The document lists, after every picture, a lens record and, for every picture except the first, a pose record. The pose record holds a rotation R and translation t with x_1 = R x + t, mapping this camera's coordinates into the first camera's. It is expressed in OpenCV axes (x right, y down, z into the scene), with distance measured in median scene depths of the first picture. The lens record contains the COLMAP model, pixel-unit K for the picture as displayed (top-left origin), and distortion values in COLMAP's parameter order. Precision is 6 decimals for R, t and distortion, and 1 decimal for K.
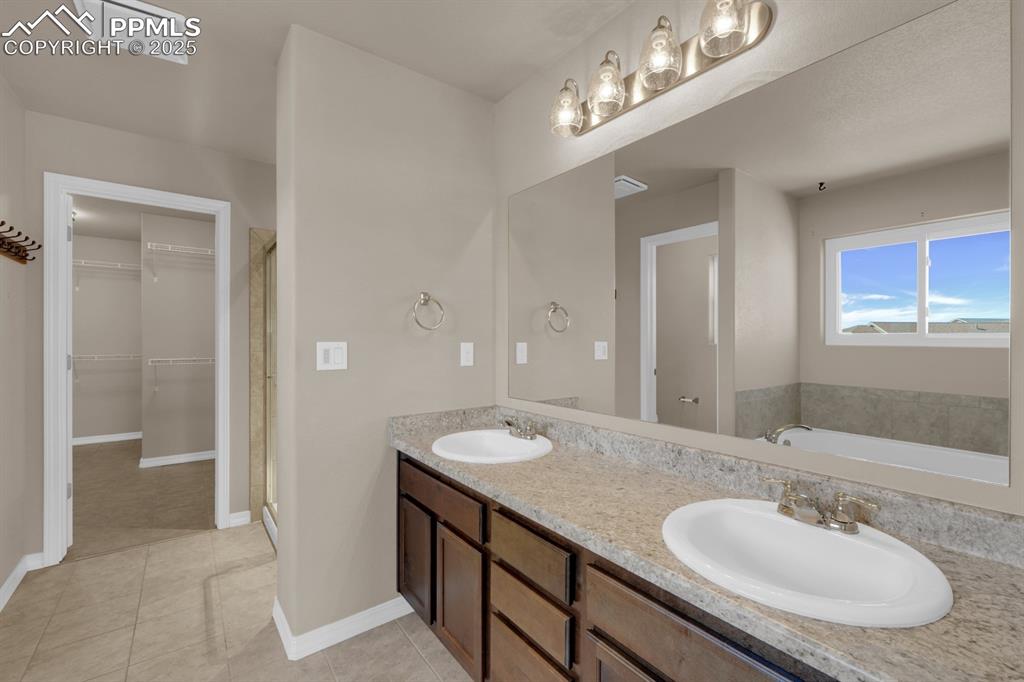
lens RADIAL K [[434.4, 0, 512.4], [0, 434.4, 350.2], [0, 0, 1]] dist [-0.001062, -0.000064]
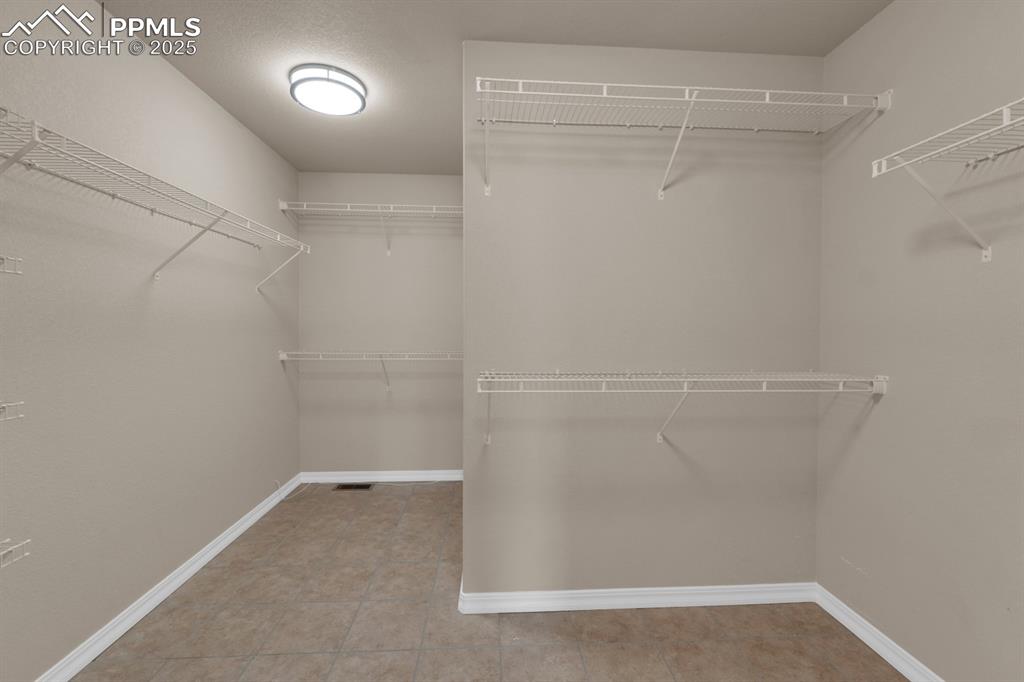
lens RADIAL K [[434.4, 0, 512.4], [0, 434.4, 350.2], [0, 0, 1]] dist [-0.001062, -0.000064]
pose [[0.830324, 0.014762, -0.557086, -0.602744], [-0.003697, 0.999773, 0.020982, -0.011306], [0.557269, -0.015362, 0.830190, 0.703807]]
